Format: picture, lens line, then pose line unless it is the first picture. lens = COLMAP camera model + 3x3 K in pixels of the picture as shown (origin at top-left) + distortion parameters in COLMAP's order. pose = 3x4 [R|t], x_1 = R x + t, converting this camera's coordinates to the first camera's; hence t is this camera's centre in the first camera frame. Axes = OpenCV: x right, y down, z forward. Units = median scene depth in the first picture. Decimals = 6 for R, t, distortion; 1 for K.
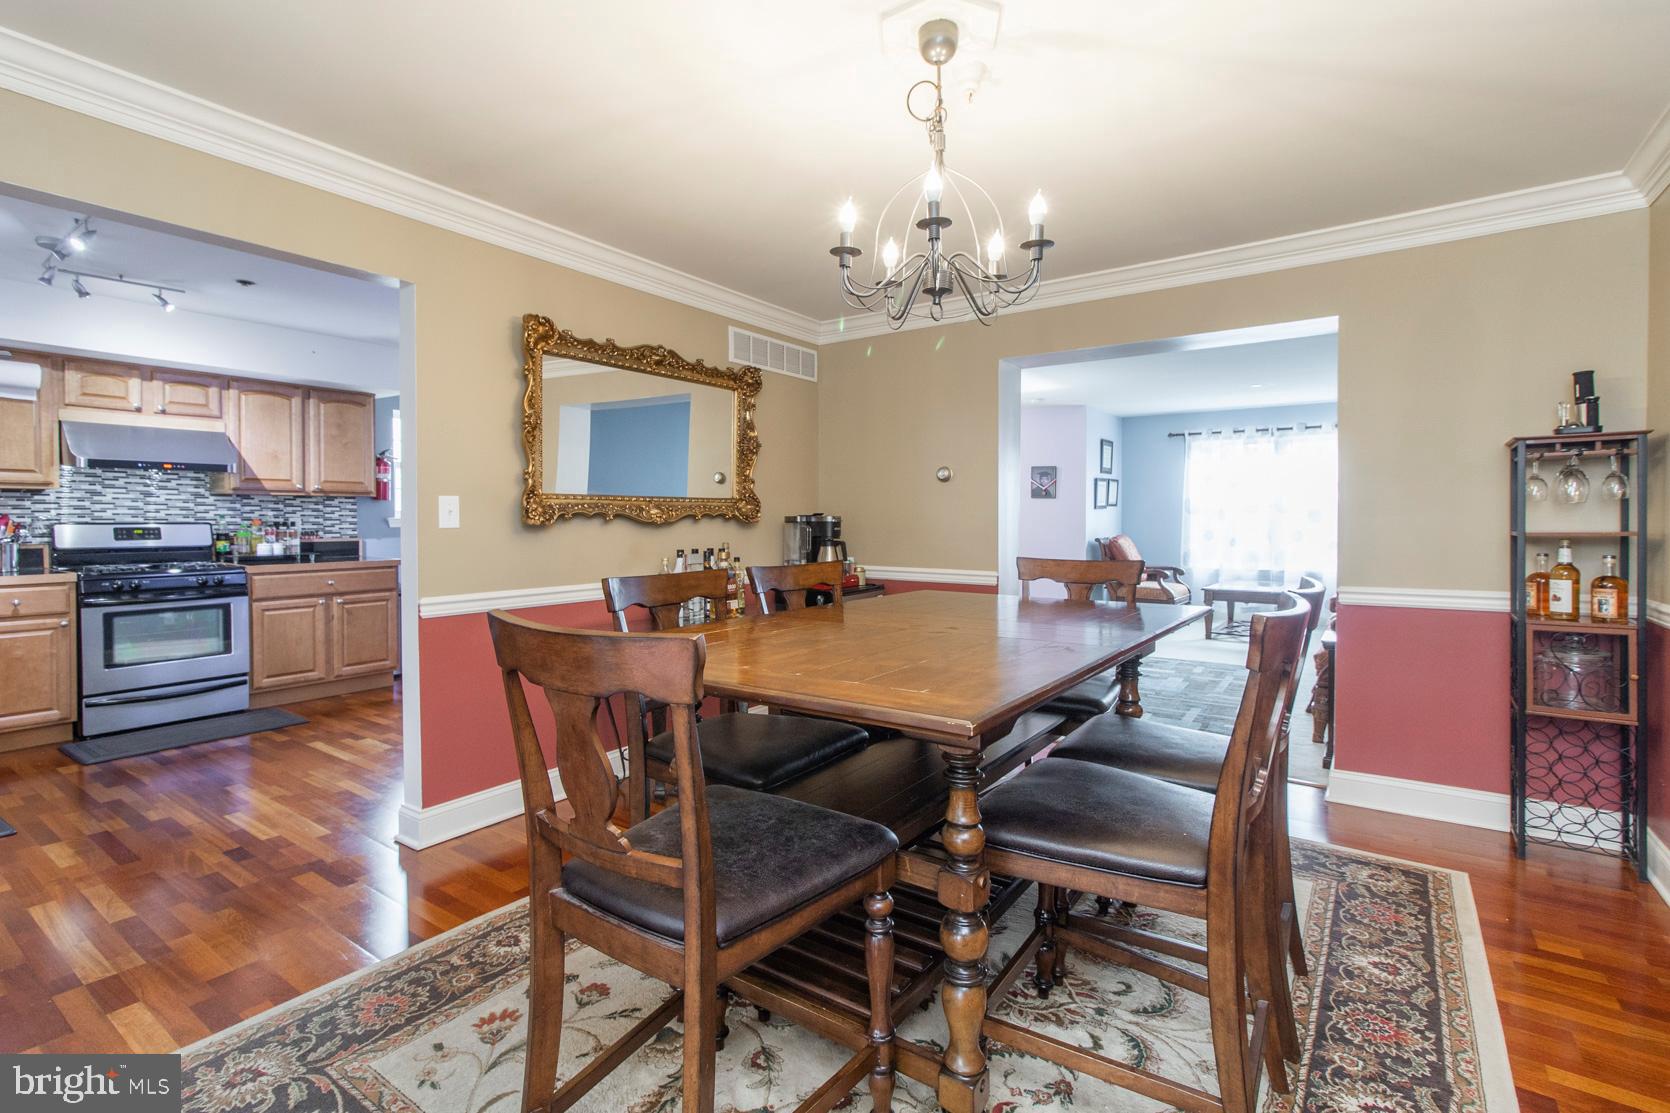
lens RADIAL K [[787.1, 0, 826.5], [0, 787.1, 534.7], [0, 0, 1]] dist [-0.000490, 0.000350]
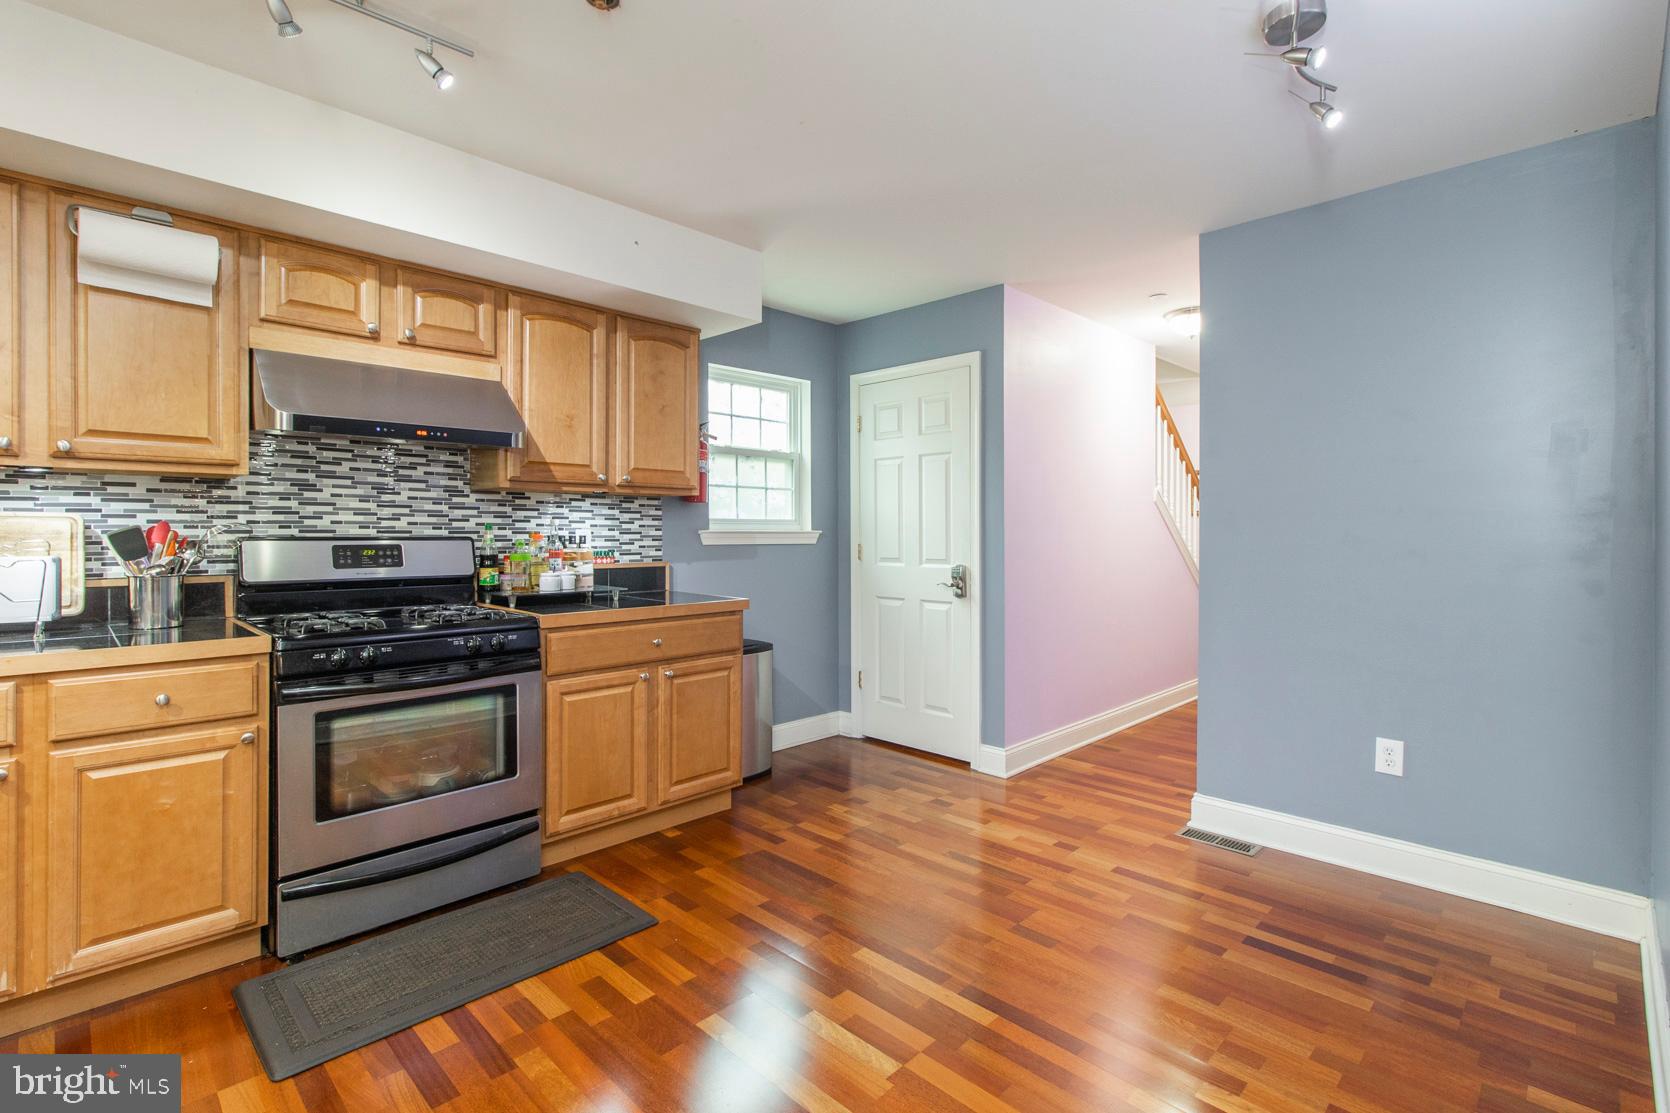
lens RADIAL K [[787.1, 0, 802.8], [0, 787.1, 538.6], [0, 0, 1]] dist [-0.000490, 0.000350]
pose [[0.981993, 0.004269, -0.188867, -0.451815], [-0.006616, 0.999908, -0.011802, -0.009497], [0.188799, 0.012839, 0.981932, 0.491059]]
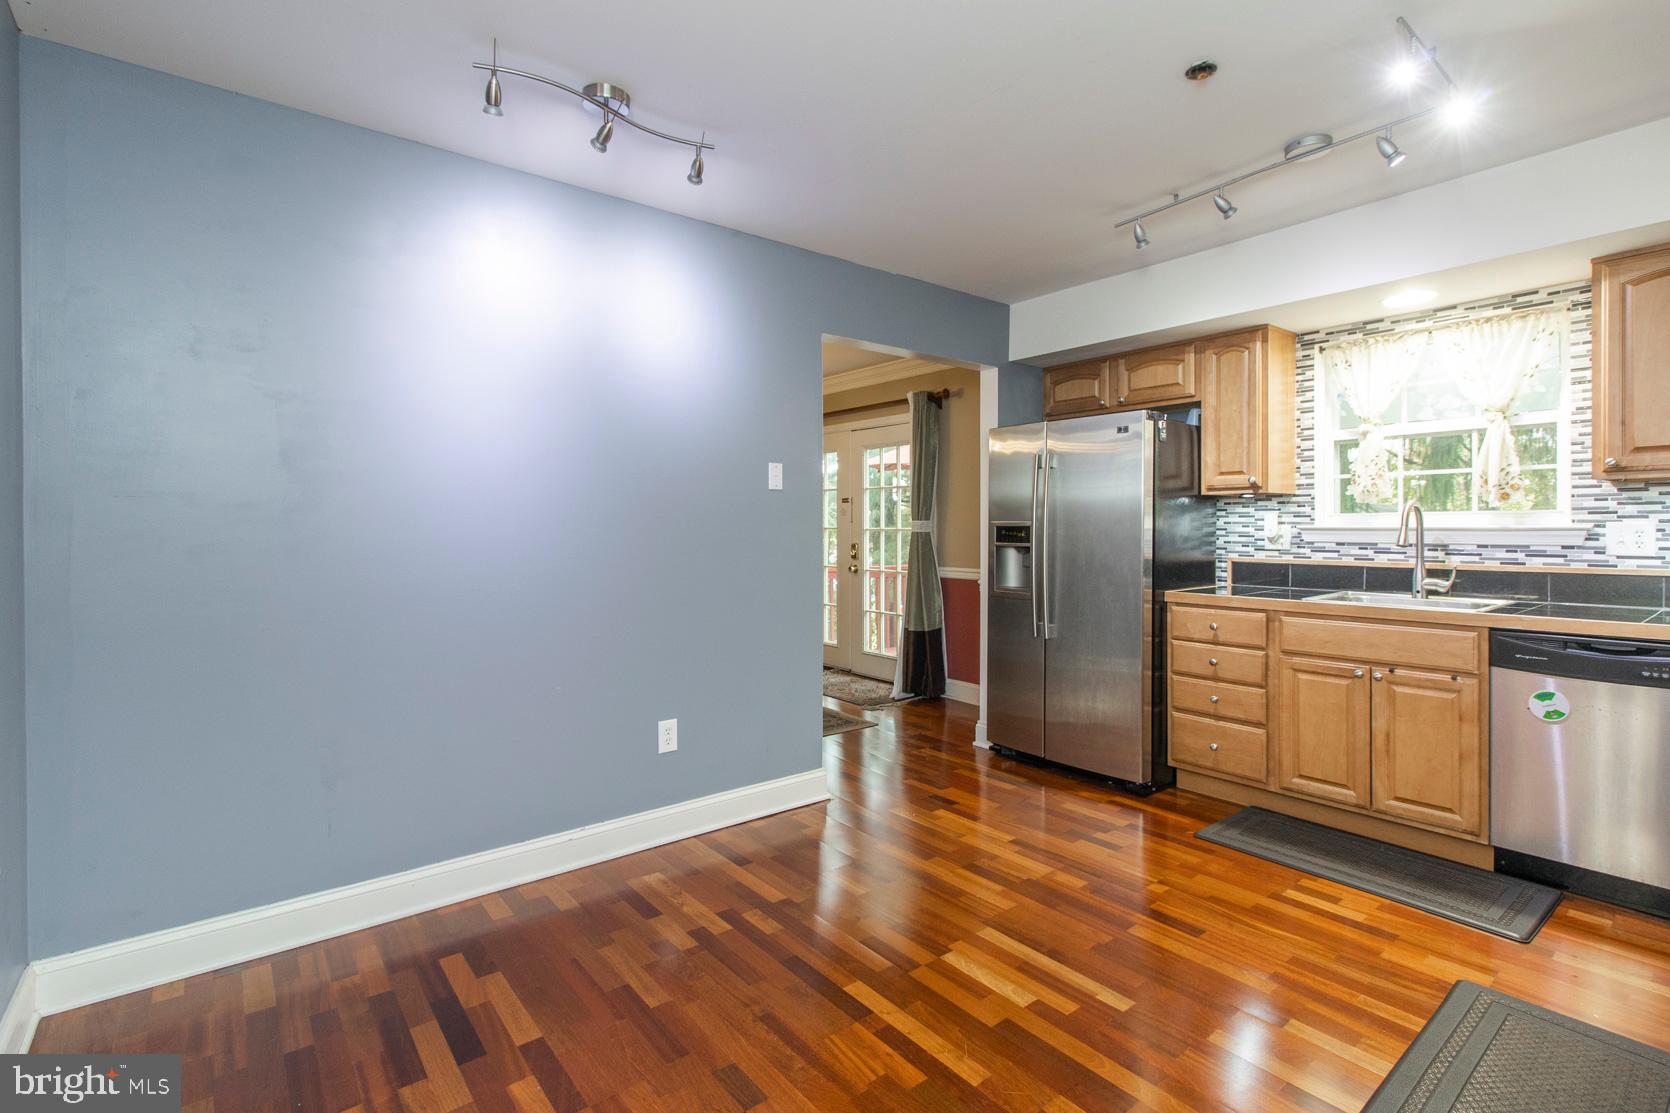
lens RADIAL K [[787.1, 0, 830.7], [0, 787.1, 524.0], [0, 0, 1]] dist [-0.000490, 0.000350]
pose [[-0.962634, 0.006505, 0.270727, -0.572577], [0.008655, 0.999940, 0.006749, -0.030854], [-0.270667, 0.008840, -0.962633, 1.644758]]
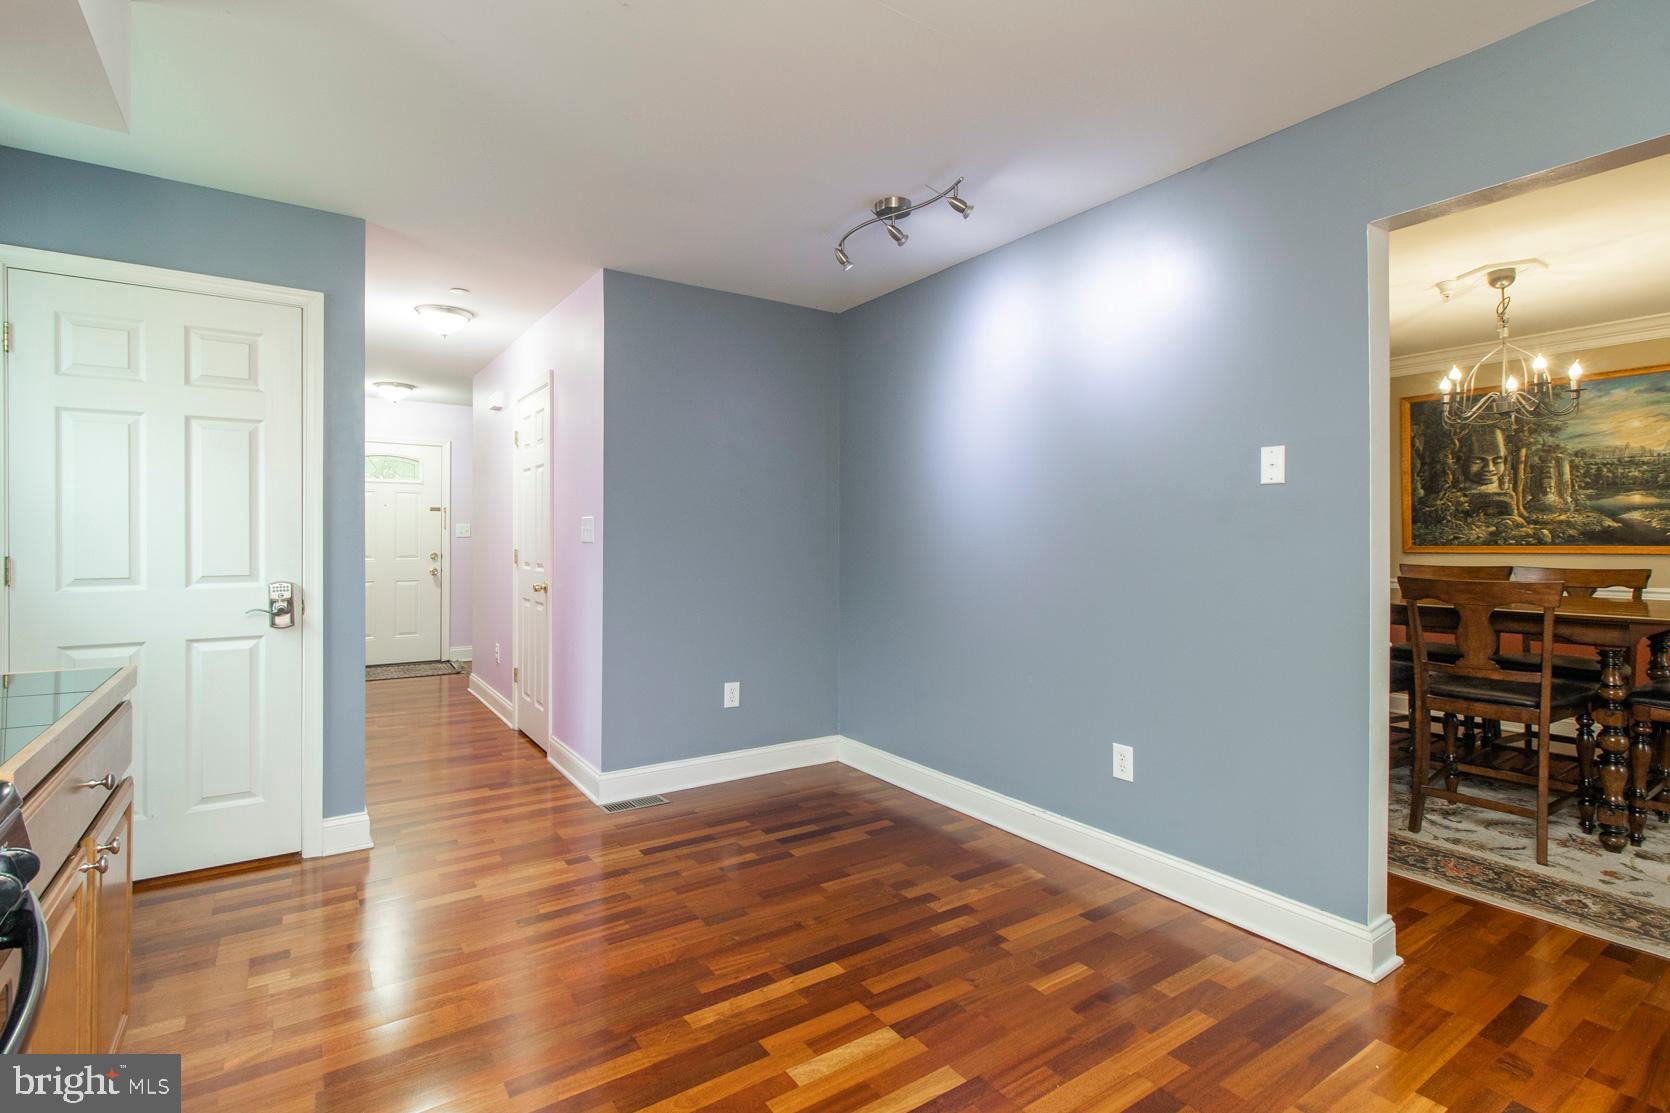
lens RADIAL K [[787.1, 0, 834.7], [0, 787.1, 539.6], [0, 0, 1]] dist [-0.000490, 0.000350]
pose [[0.346607, -0.001037, 0.938010, -1.023860], [0.011721, 0.999926, -0.003226, -0.020969], [-0.937937, 0.012113, 0.346594, 0.845060]]
